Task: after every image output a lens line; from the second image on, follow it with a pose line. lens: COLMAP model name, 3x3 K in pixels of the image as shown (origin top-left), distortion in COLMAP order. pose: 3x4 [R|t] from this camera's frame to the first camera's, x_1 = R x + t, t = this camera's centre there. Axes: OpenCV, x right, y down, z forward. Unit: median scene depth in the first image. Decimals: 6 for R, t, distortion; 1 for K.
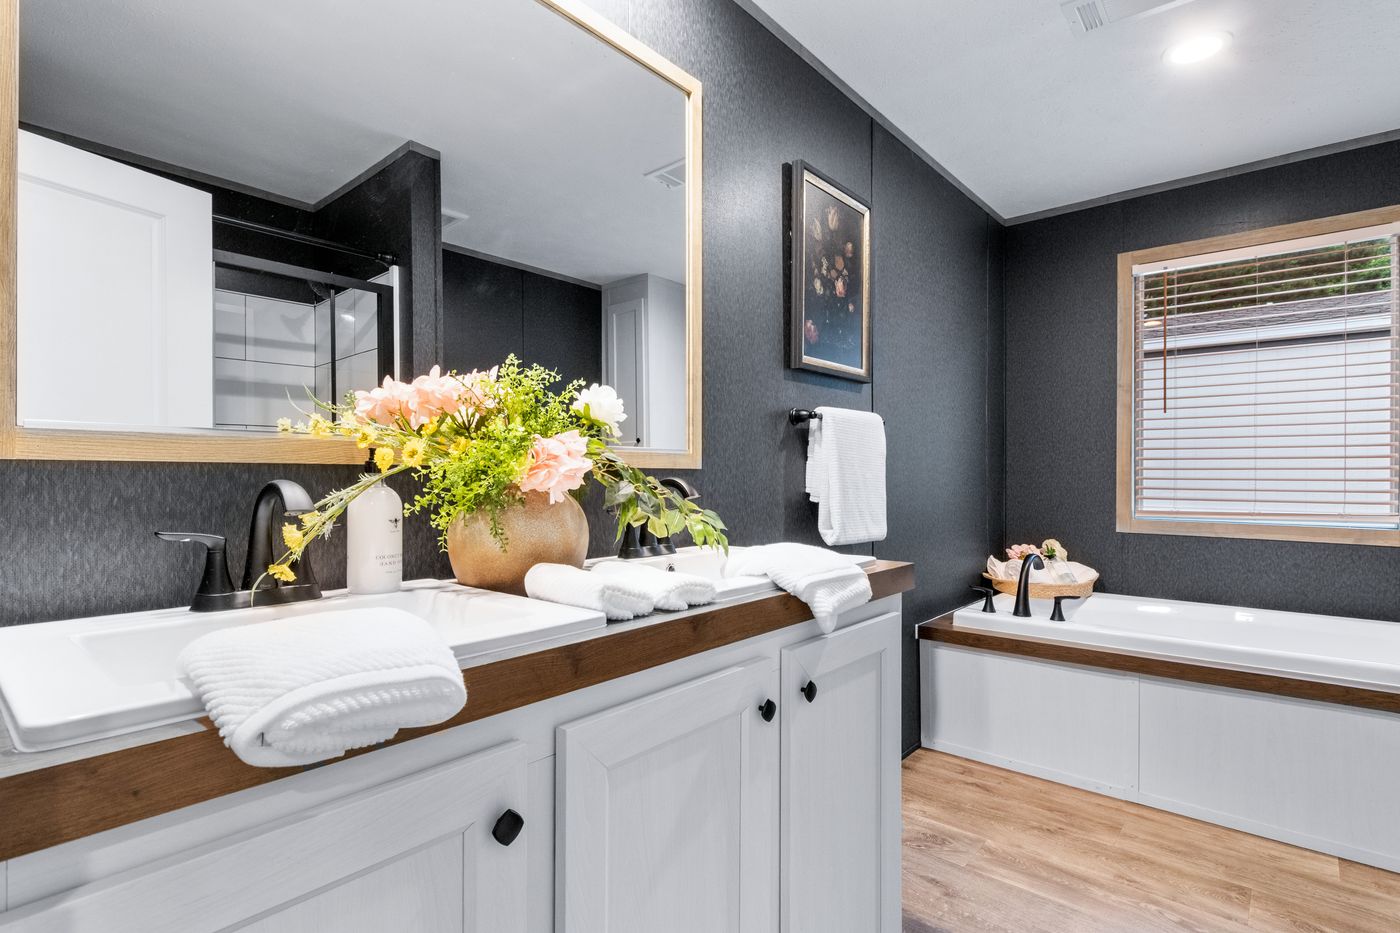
lens RADIAL K [[697.5, 0, 700.6], [0, 697.5, 476.8], [0, 0, 1]] dist [0.003217, -0.000220]
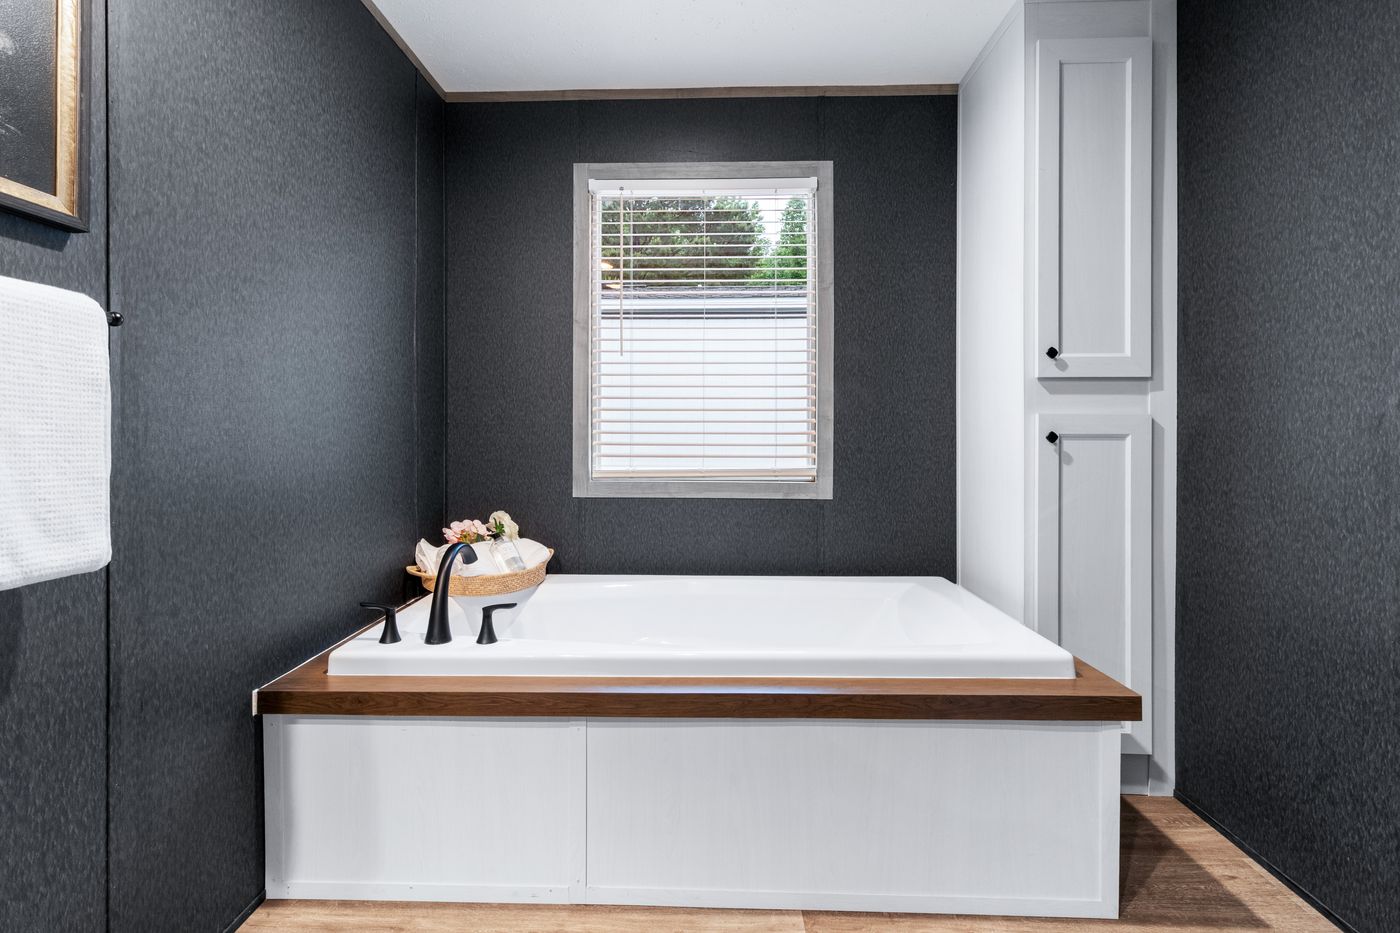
lens RADIAL K [[692.7, 0, 700.1], [0, 692.7, 426.9], [0, 0, 1]] dist [0.005348, 0.000170]
pose [[0.770696, 0.000602, 0.637203, 0.199599], [0.002602, 0.999988, -0.004092, -0.000705], [-0.637198, 0.004811, 0.770685, 0.286869]]
